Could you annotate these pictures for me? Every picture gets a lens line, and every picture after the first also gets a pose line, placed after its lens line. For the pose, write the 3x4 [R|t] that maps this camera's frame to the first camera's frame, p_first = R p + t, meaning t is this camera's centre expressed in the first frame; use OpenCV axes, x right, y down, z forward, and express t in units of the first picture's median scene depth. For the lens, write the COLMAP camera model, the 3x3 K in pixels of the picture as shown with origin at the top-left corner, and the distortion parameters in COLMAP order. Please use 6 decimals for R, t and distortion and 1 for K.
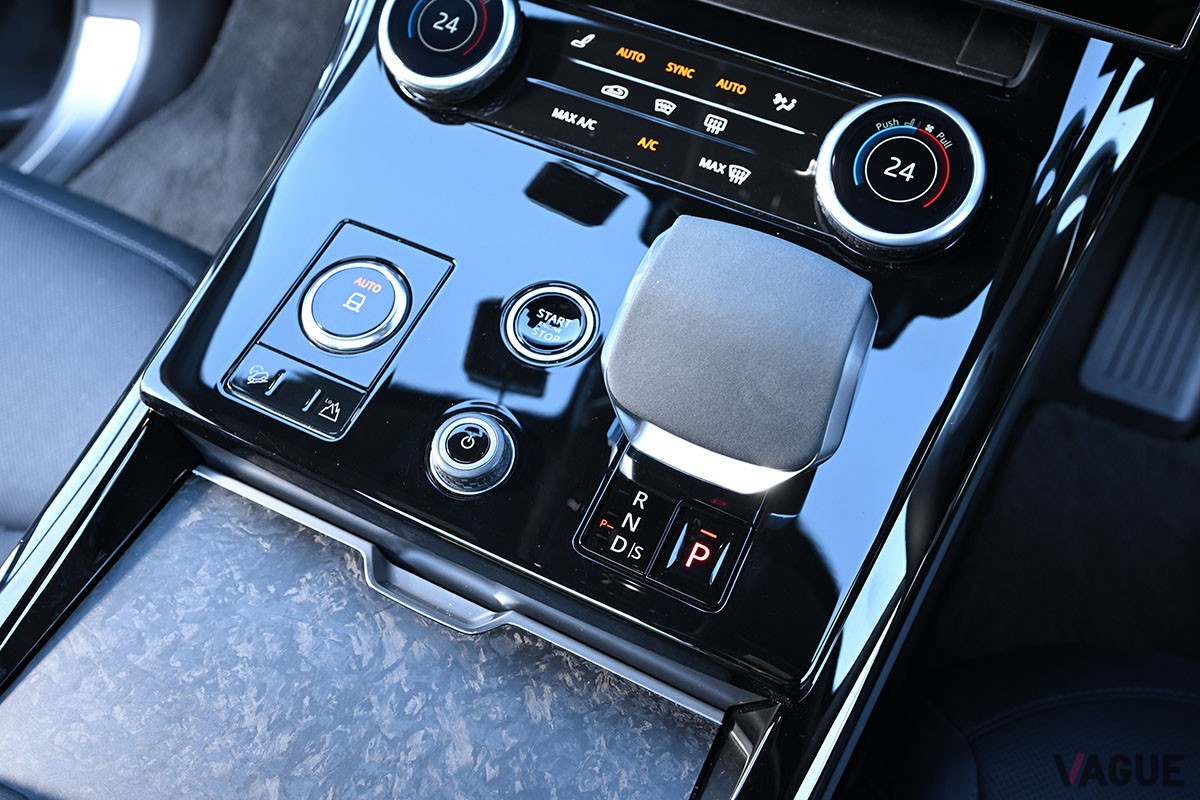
lens RADIAL K [[1027.2, 0, 604.6], [0, 1027.2, 395.9], [0, 0, 1]] dist [-0.000851, -0.002357]
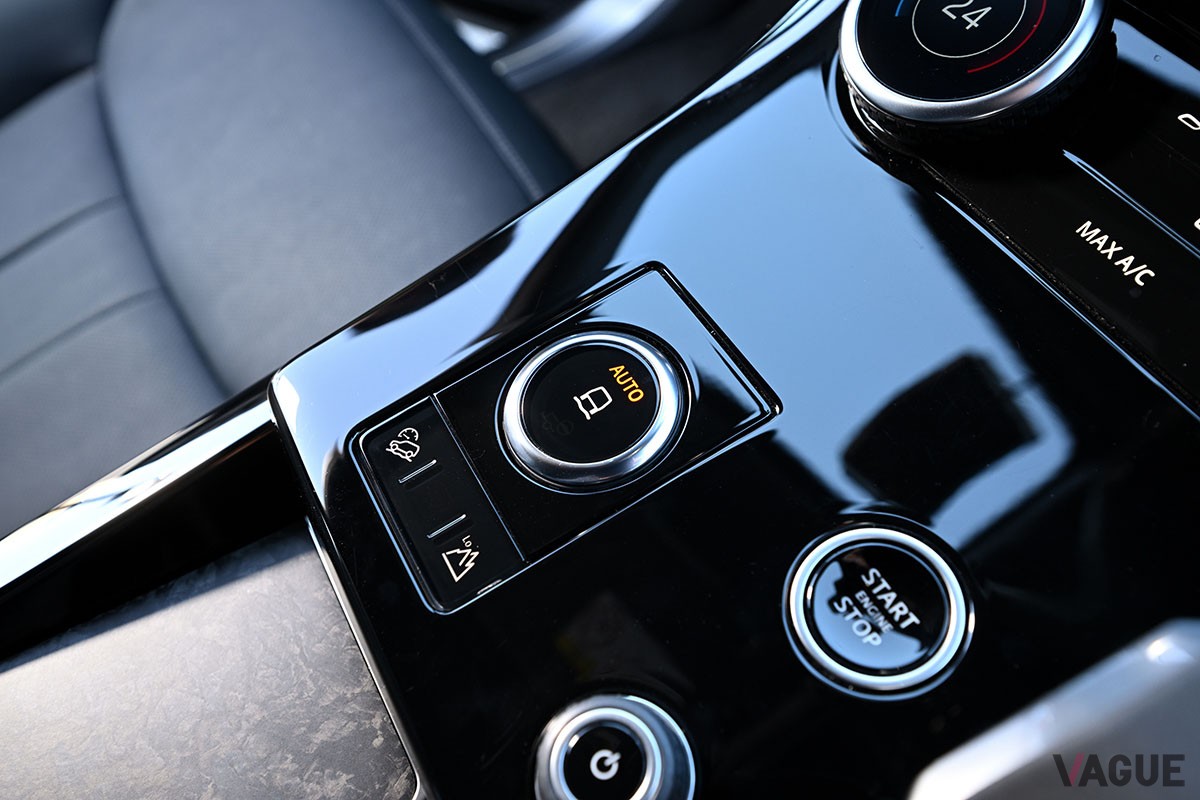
lens RADIAL K [[1027.2, 0, 598.5], [0, 1027.2, 395.5], [0, 0, 1]] dist [-0.000851, -0.002357]
pose [[0.821561, 0.427969, -0.376670, -0.018424], [-0.425927, 0.899915, 0.093481, -0.151139], [0.378978, 0.083634, 0.921619, 0.454237]]
